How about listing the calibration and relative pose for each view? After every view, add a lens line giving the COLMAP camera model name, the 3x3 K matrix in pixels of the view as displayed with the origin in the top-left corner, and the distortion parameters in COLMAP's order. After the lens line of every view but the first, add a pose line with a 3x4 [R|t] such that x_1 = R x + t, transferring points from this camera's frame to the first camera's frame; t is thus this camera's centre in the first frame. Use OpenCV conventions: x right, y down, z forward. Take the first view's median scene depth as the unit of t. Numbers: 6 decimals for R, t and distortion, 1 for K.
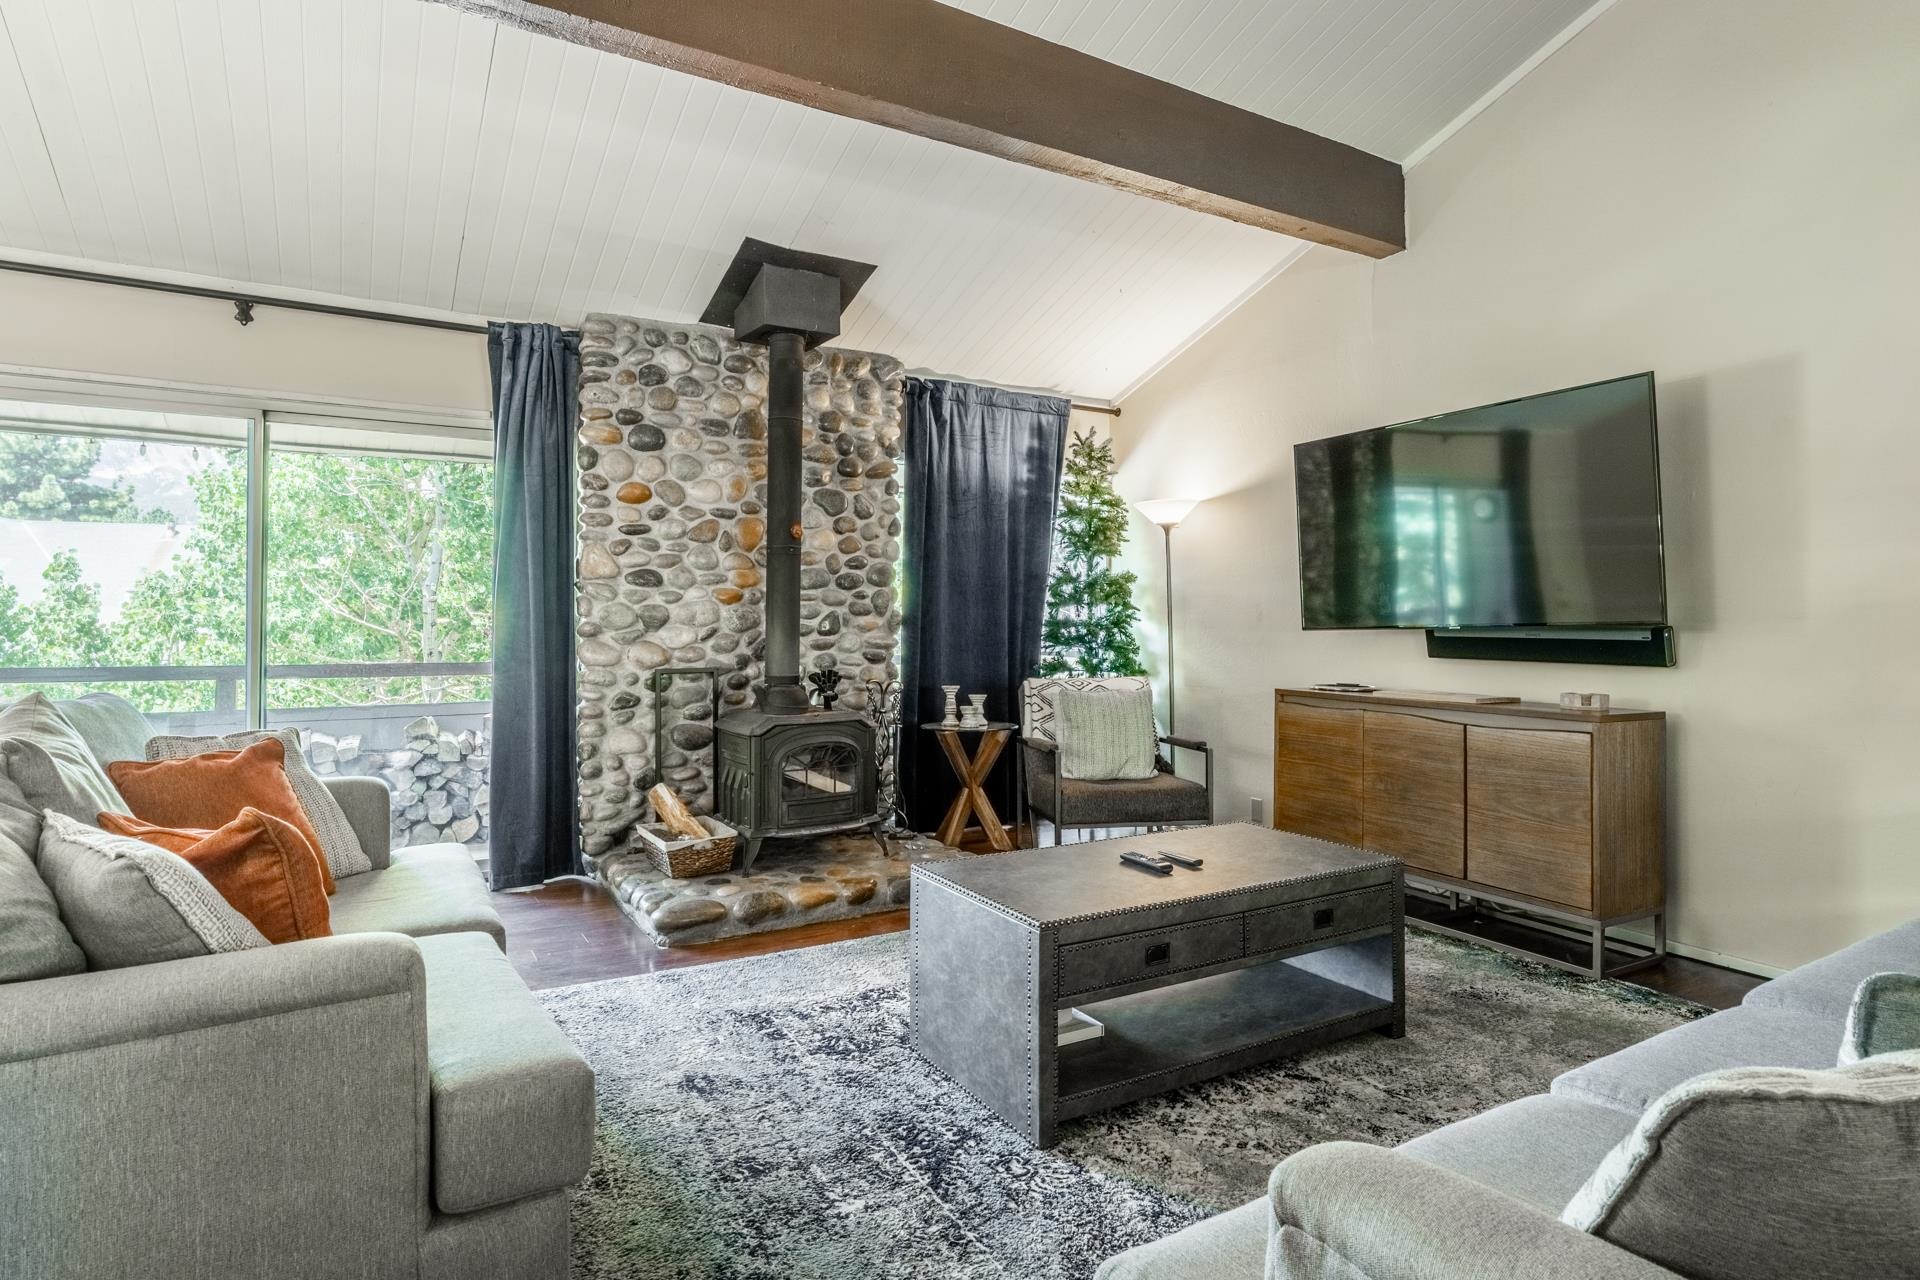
lens RADIAL K [[1020.7, 0, 950.0], [0, 1020.7, 594.9], [0, 0, 1]] dist [-0.001817, -0.001649]
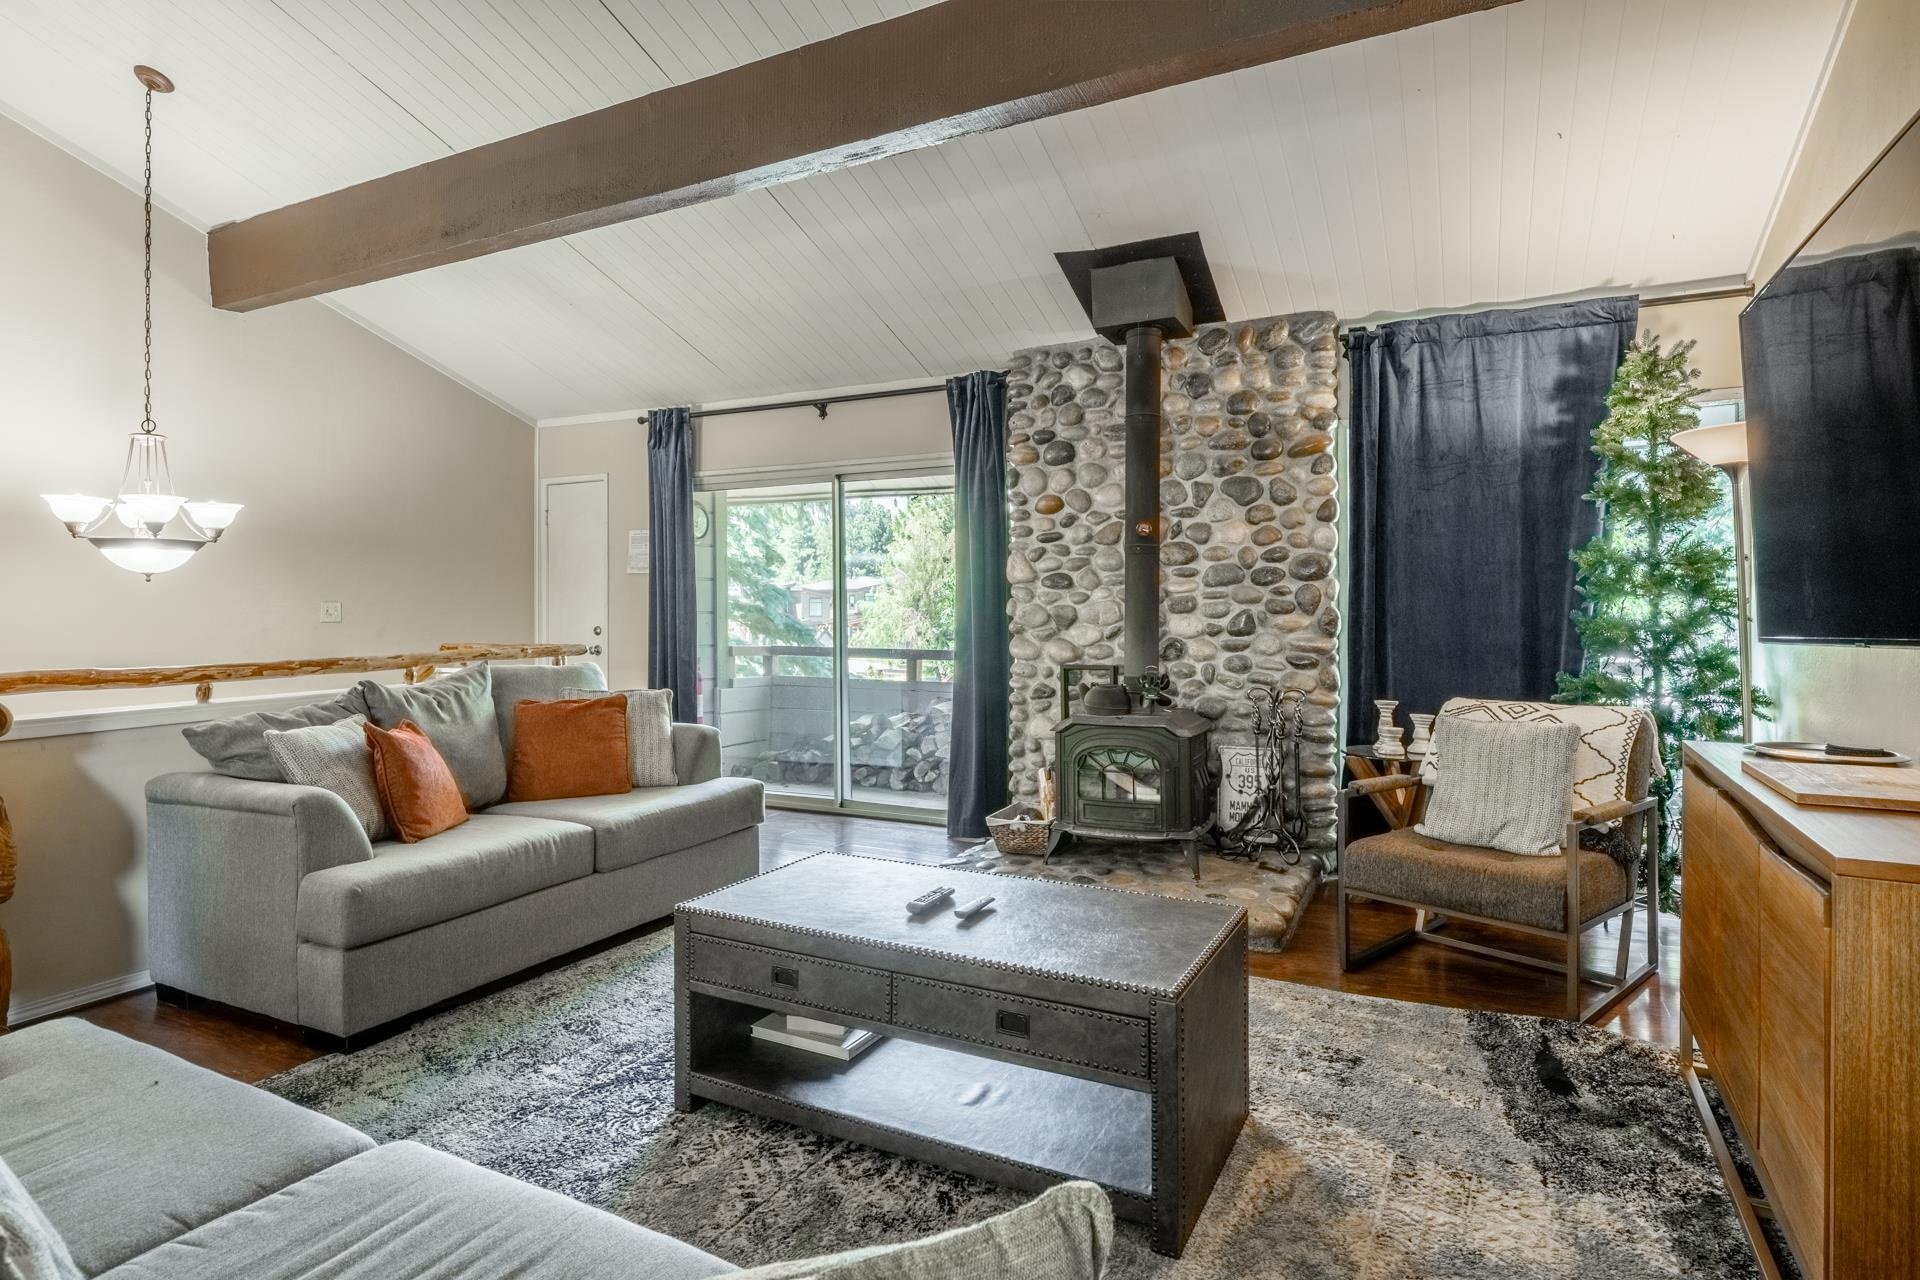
lens RADIAL K [[1020.7, 0, 979.1], [0, 1020.7, 599.5], [0, 0, 1]] dist [-0.001817, -0.001649]
pose [[0.539000, -0.012928, -0.842206, 0.568567], [0.023748, 0.999718, -0.000148, 0.001503], [0.841971, -0.019921, 0.539155, 0.329271]]
